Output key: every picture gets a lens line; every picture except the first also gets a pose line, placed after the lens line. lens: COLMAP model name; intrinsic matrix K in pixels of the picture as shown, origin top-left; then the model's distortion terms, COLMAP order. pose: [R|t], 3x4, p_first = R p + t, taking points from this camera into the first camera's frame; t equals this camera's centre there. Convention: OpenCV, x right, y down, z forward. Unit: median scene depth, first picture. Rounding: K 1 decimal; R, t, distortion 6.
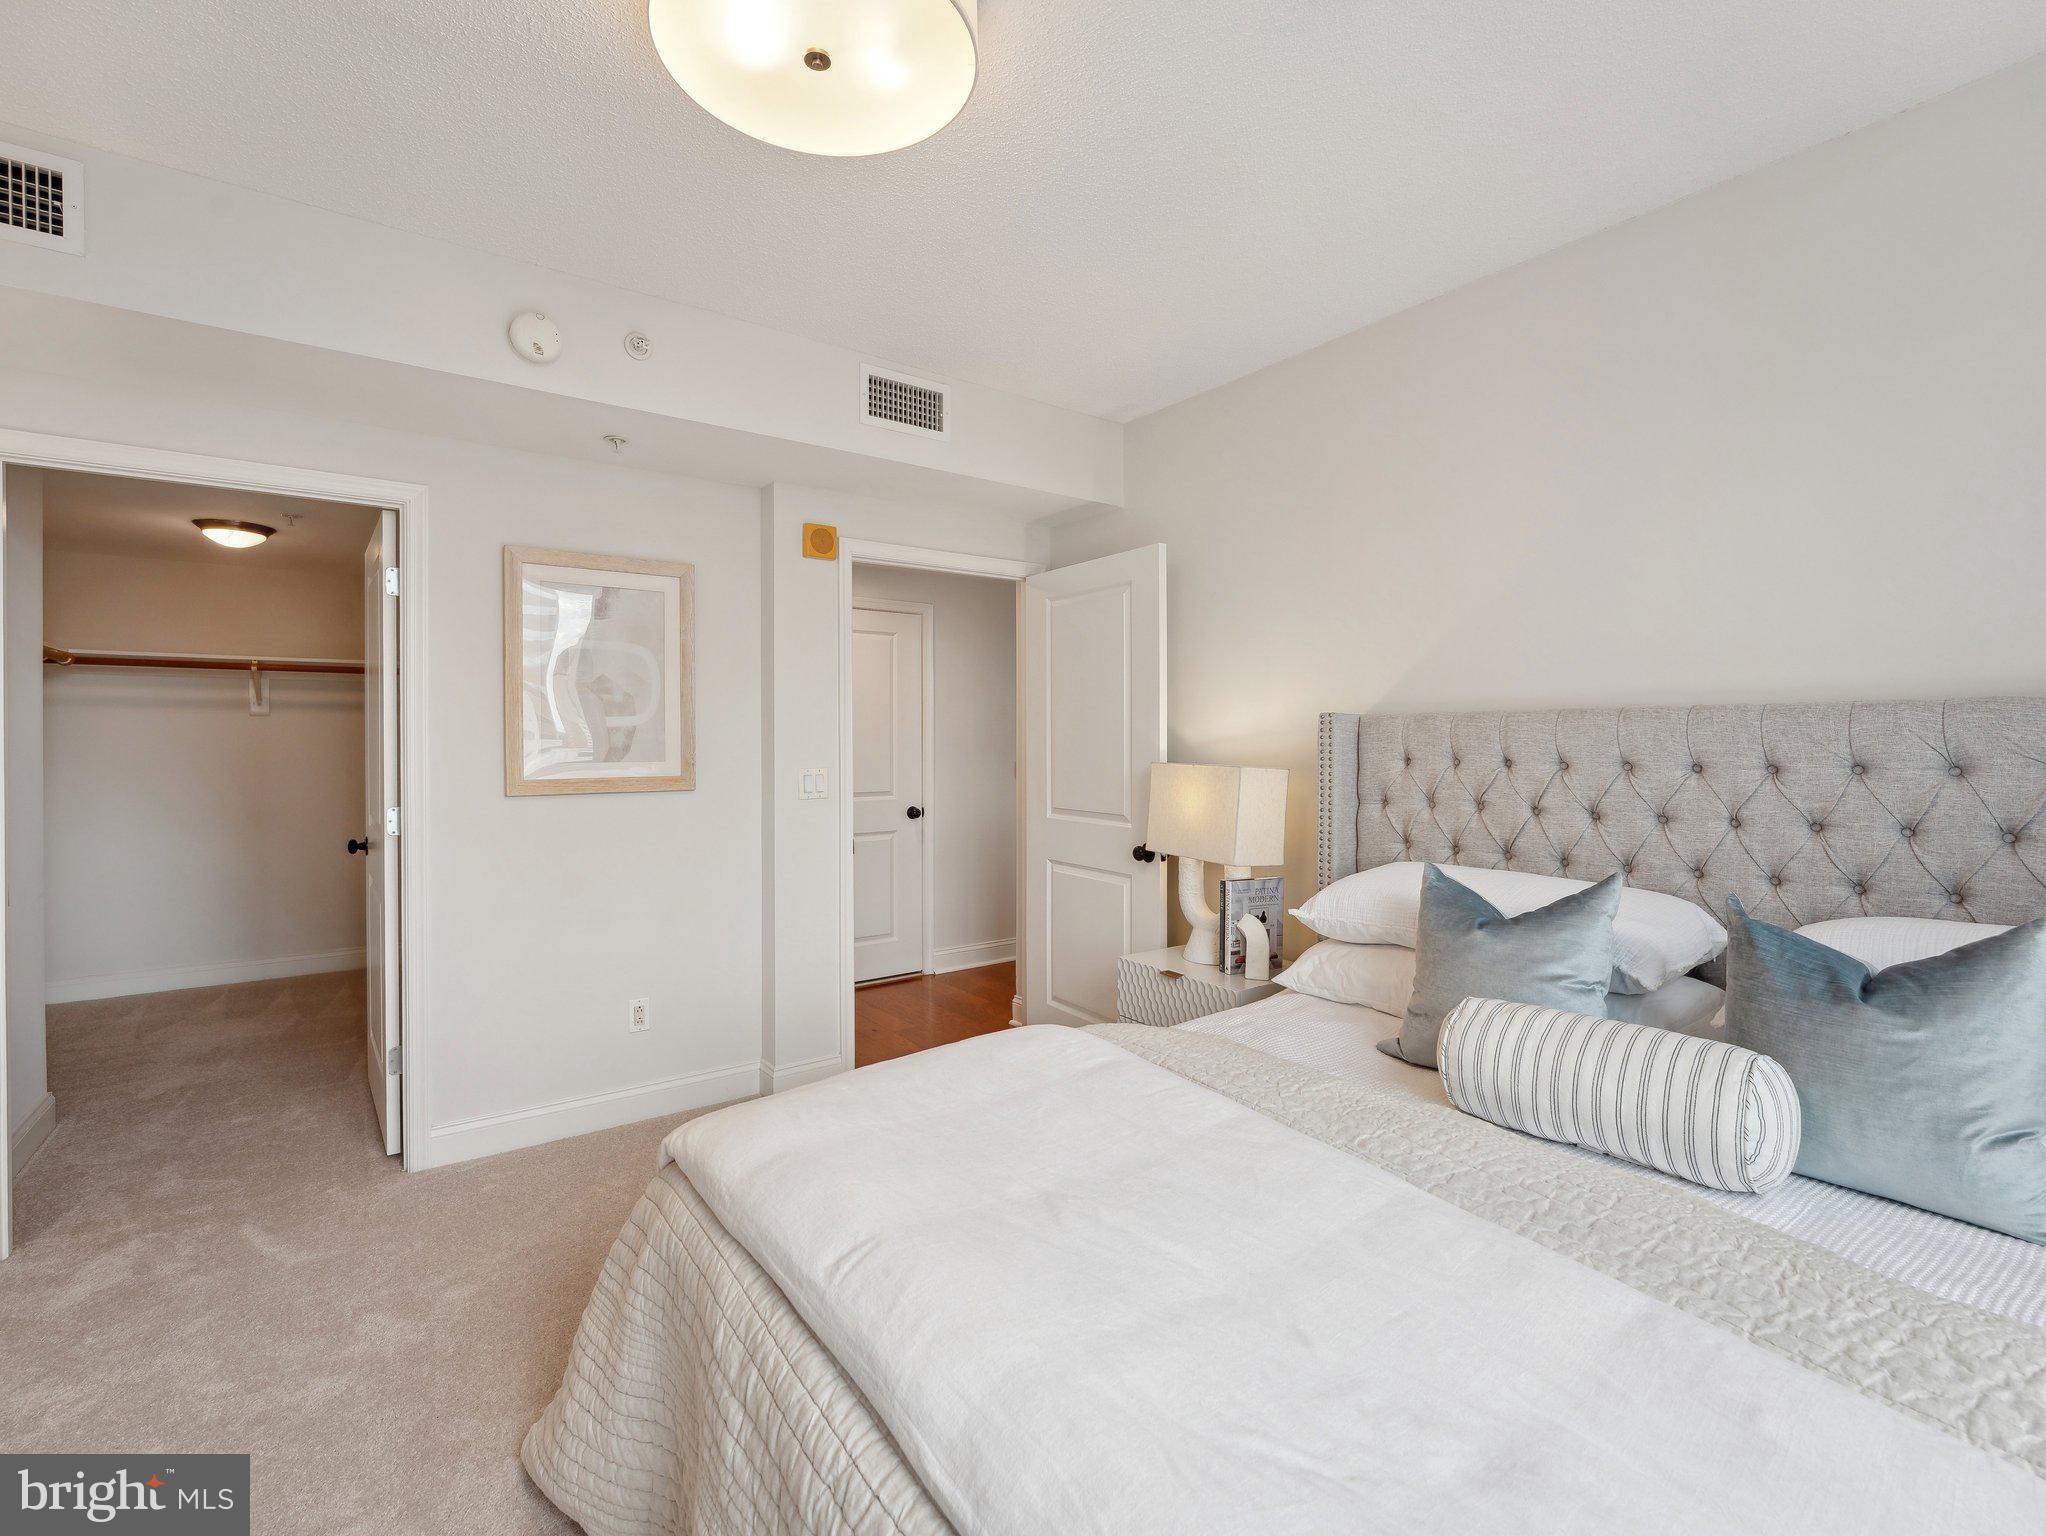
lens RADIAL K [[932.2, 0, 1024.0], [0, 932.2, 754.8], [0, 0, 1]] dist [-0.011684, -0.000111]
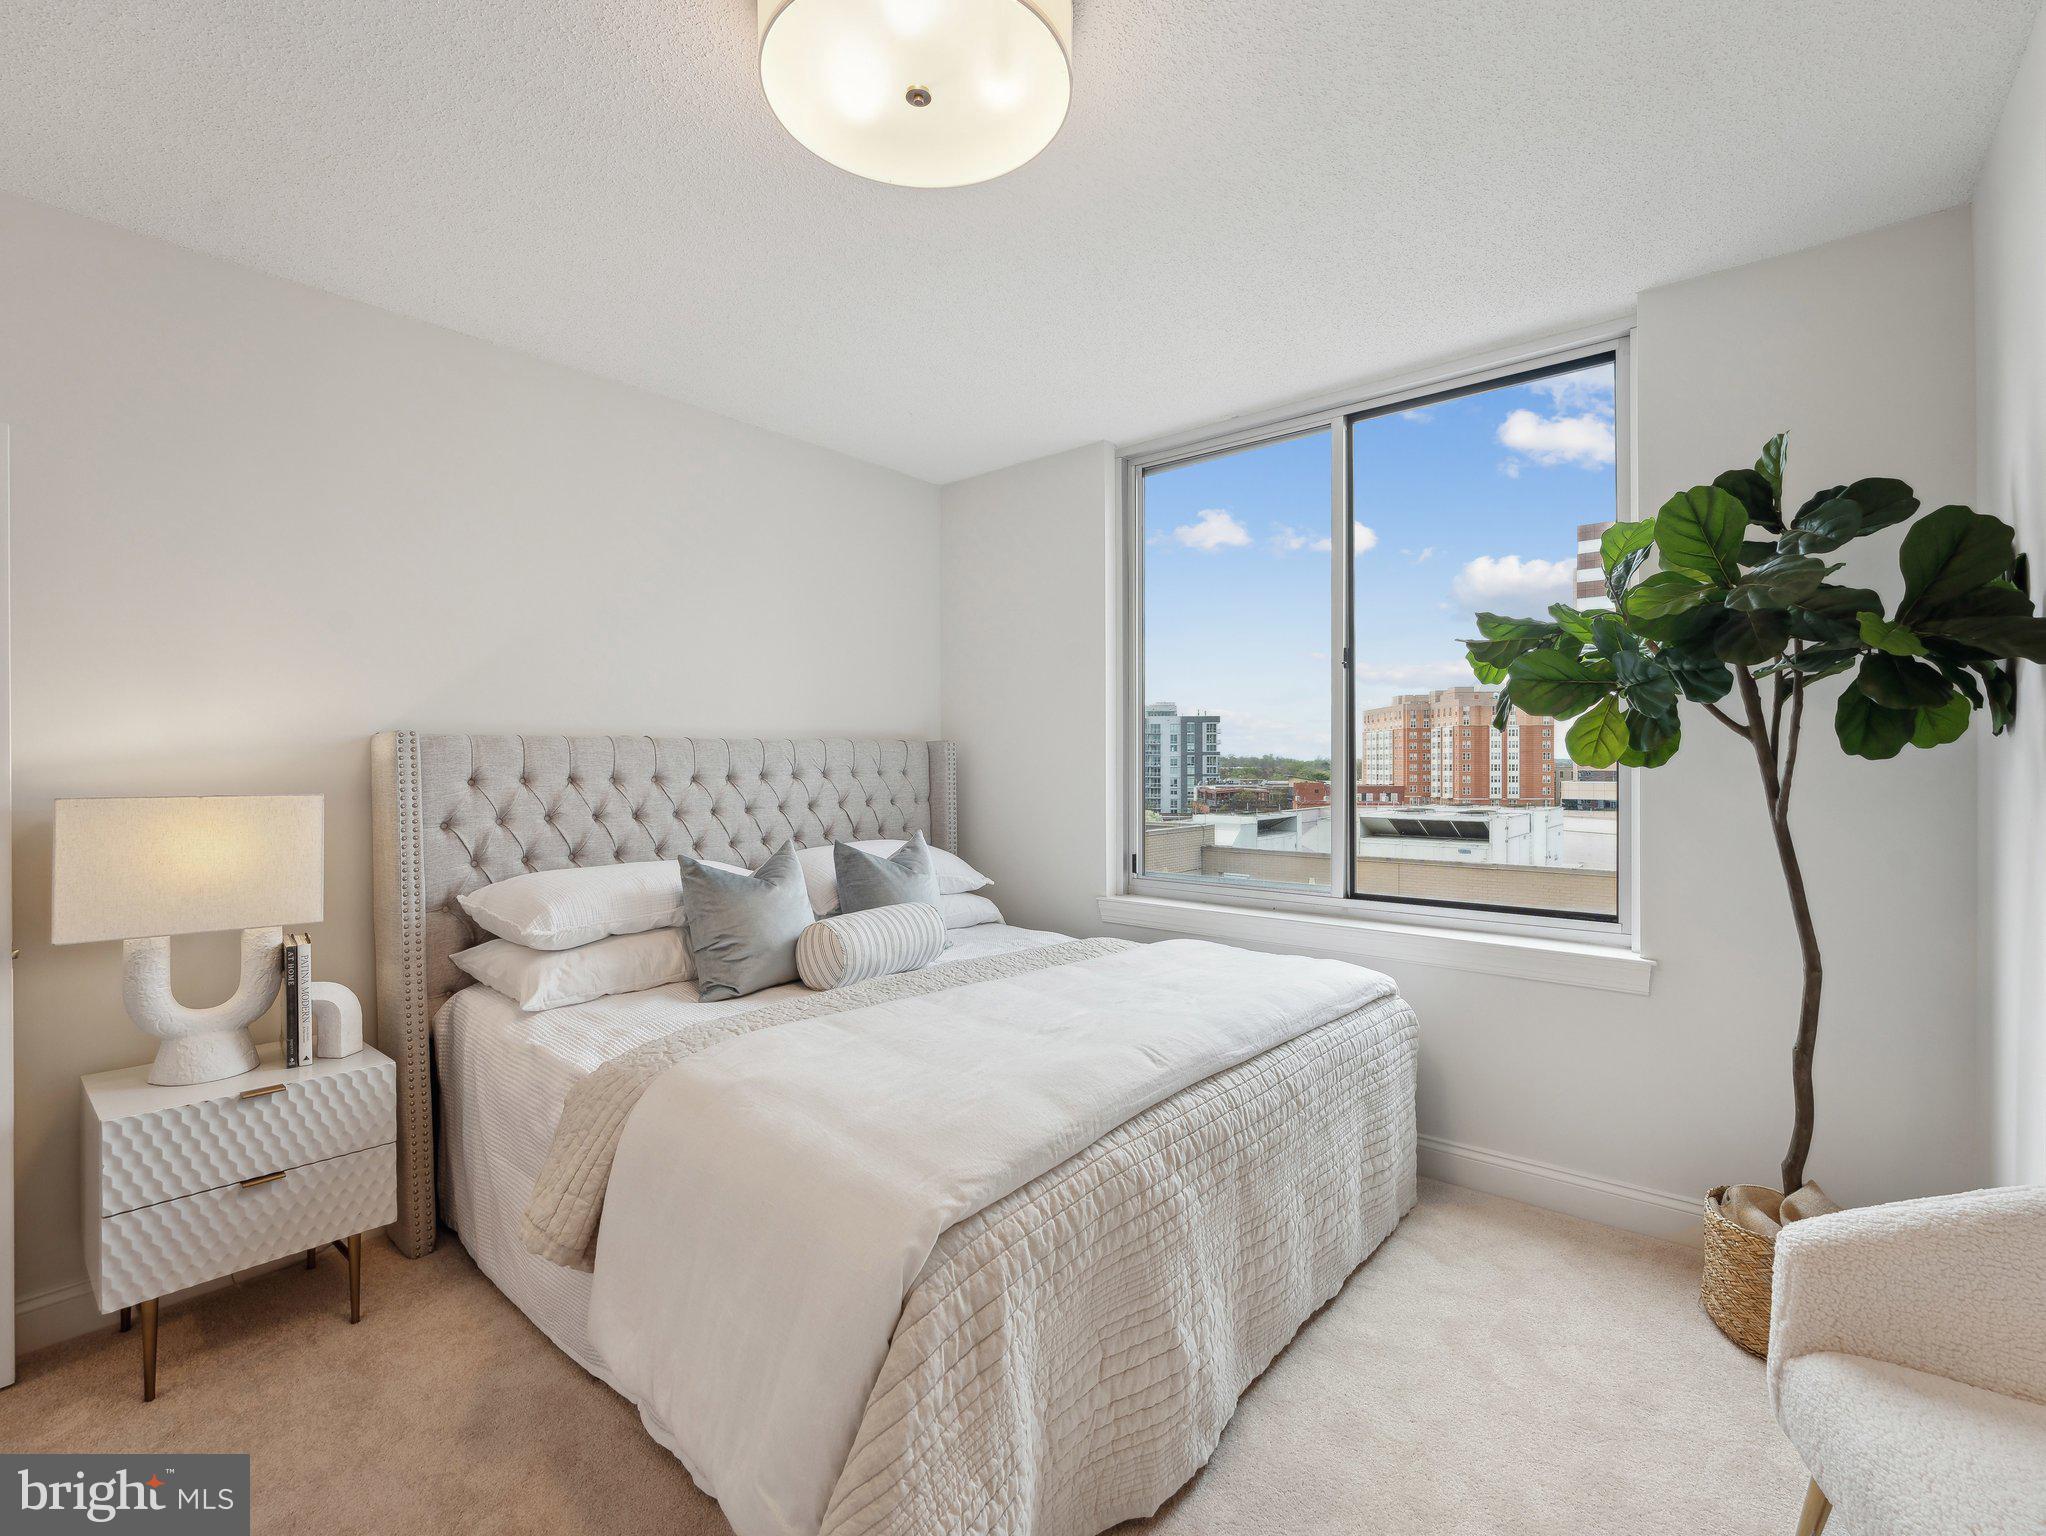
lens RADIAL K [[932.2, 0, 1024.0], [0, 932.2, 754.8], [0, 0, 1]] dist [-0.011684, -0.000111]
pose [[-0.275543, 0.004269, 0.961279, -0.874506], [0.005166, 0.999982, -0.002960, -0.018794], [-0.961275, 0.004151, -0.275560, 0.830335]]
